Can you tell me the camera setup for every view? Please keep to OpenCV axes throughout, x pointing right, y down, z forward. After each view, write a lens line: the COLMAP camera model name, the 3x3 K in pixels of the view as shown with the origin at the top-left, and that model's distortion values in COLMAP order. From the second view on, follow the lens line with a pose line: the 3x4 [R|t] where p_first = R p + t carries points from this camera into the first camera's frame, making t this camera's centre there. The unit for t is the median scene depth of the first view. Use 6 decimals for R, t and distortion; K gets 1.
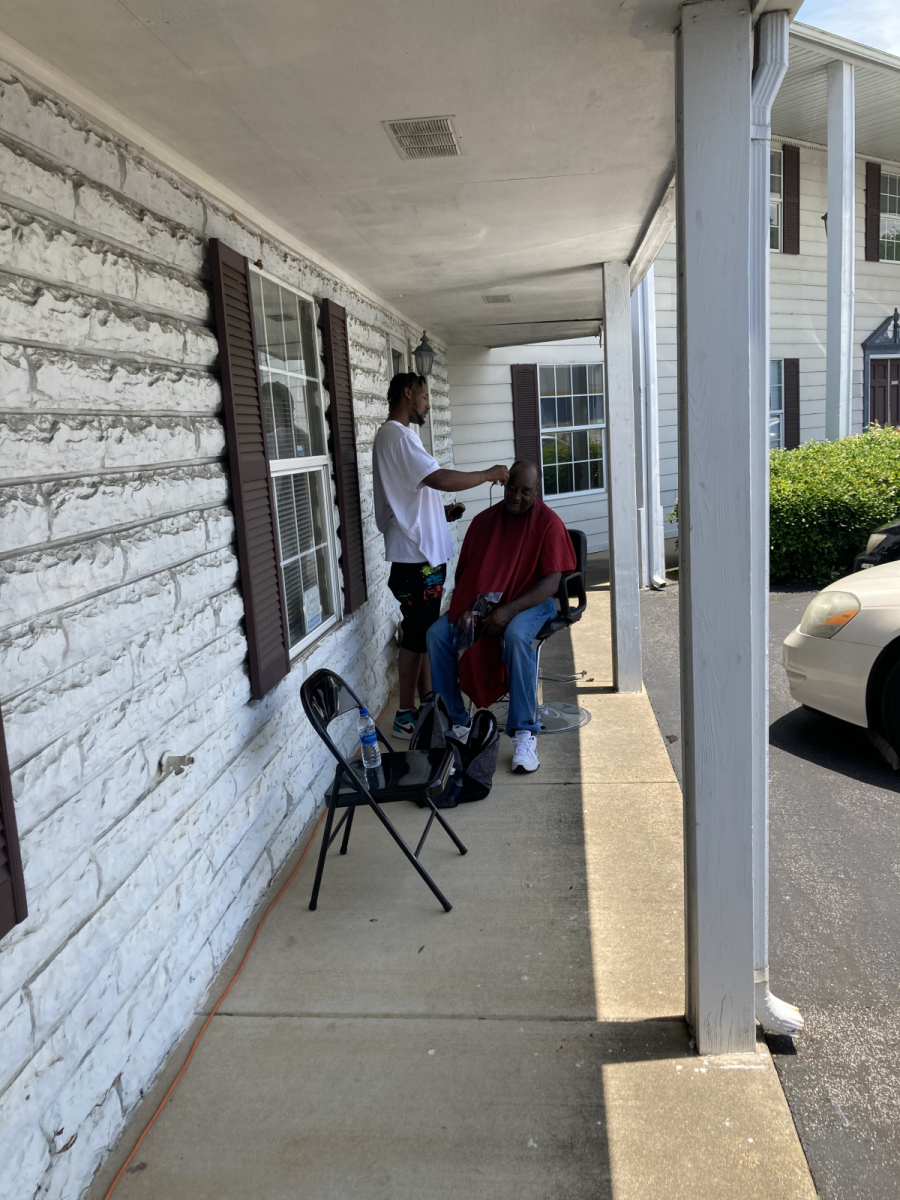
lens RADIAL K [[1009.2, 0, 451.0], [0, 1009.2, 580.2], [0, 0, 1]] dist [0.001648, 0.004278]
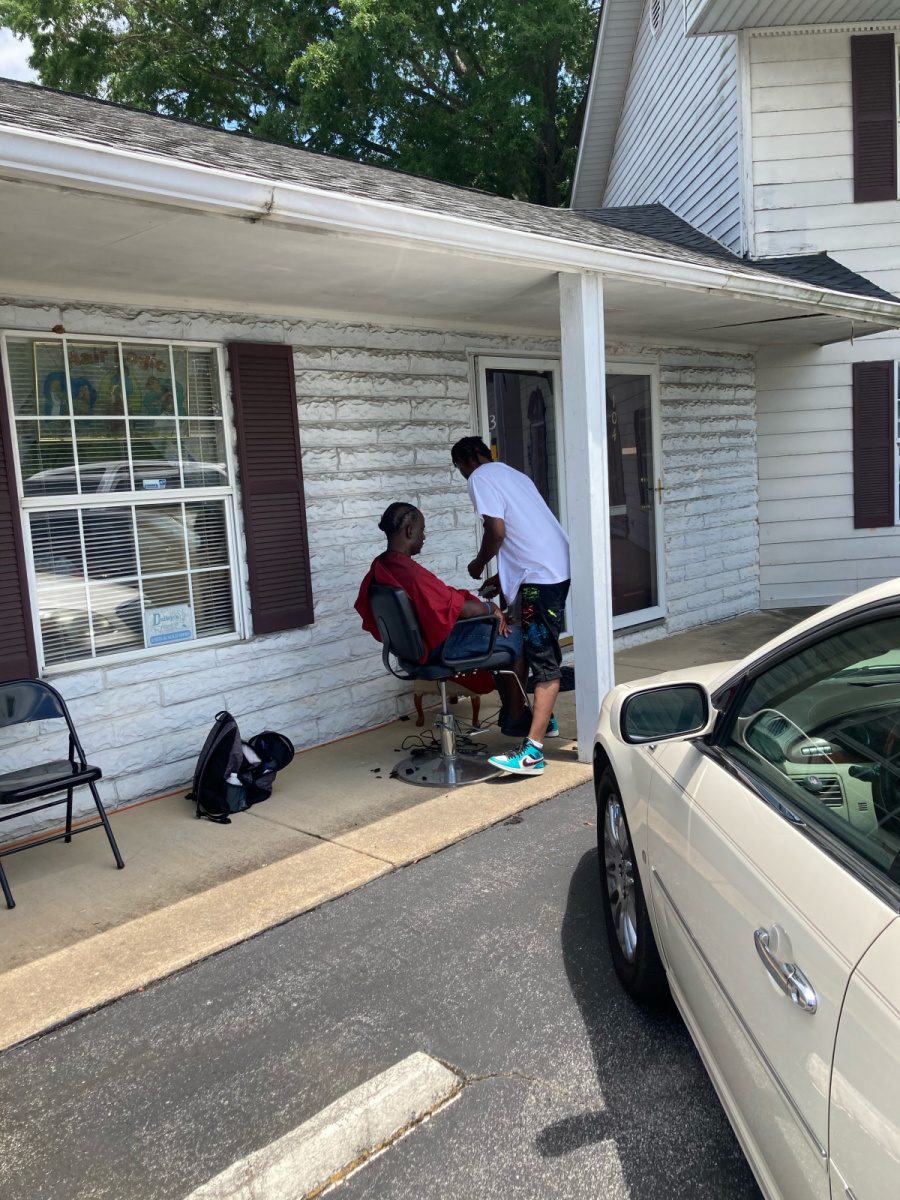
lens RADIAL K [[1012.0, 0, 430.2], [0, 1012.0, 546.8], [0, 0, 1]] dist [0.008503, 0.012330]
pose [[0.781352, 0.052655, -0.621865, 1.235015], [-0.071898, 0.997395, -0.005885, -0.115658], [0.619935, 0.049309, 0.783102, 0.487876]]
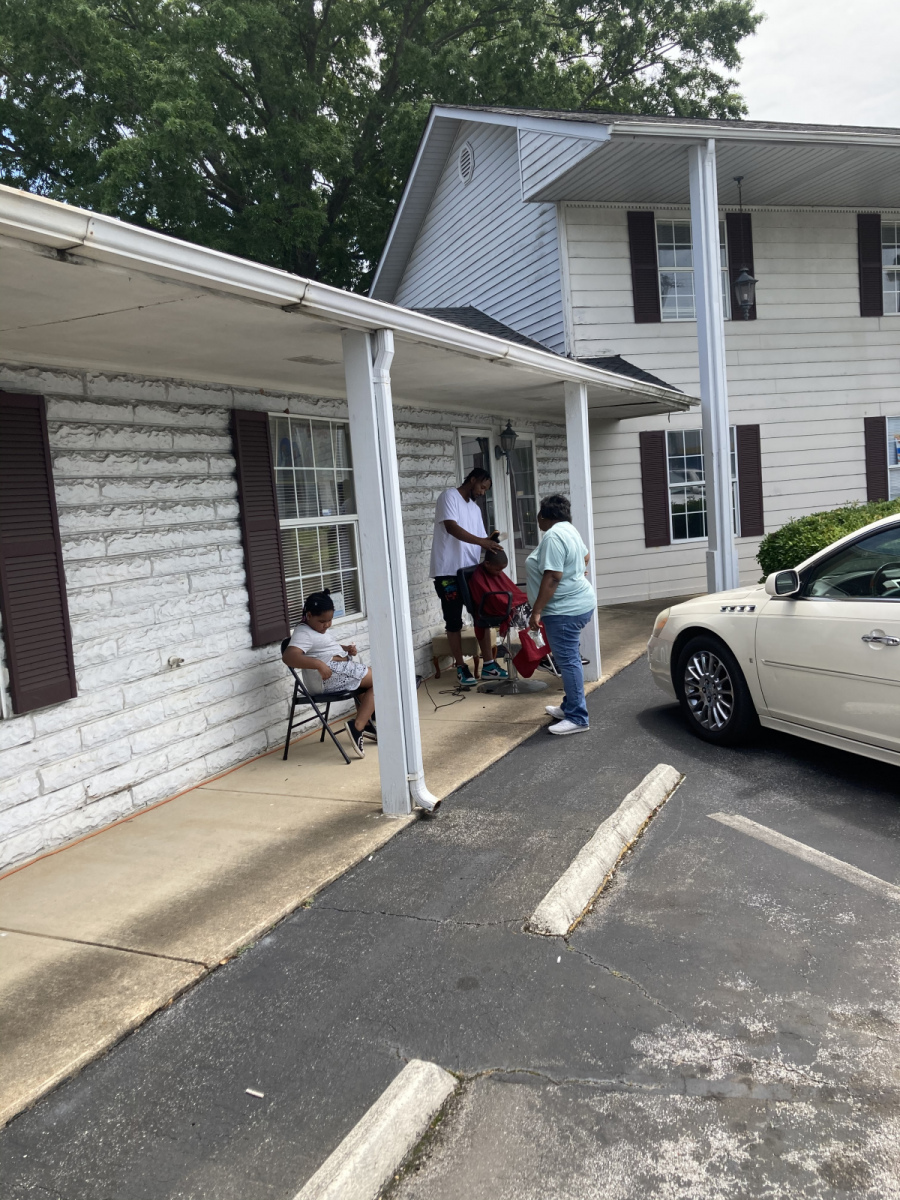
lens RADIAL K [[1010.3, 0, 441.0], [0, 1010.3, 547.0], [0, 0, 1]] dist [0.011598, 0.008905]
pose [[0.942502, -0.007395, -0.334120, 0.929726], [-0.019686, 0.996791, -0.077593, 0.089150], [0.333621, 0.079710, 0.939331, -0.813528]]
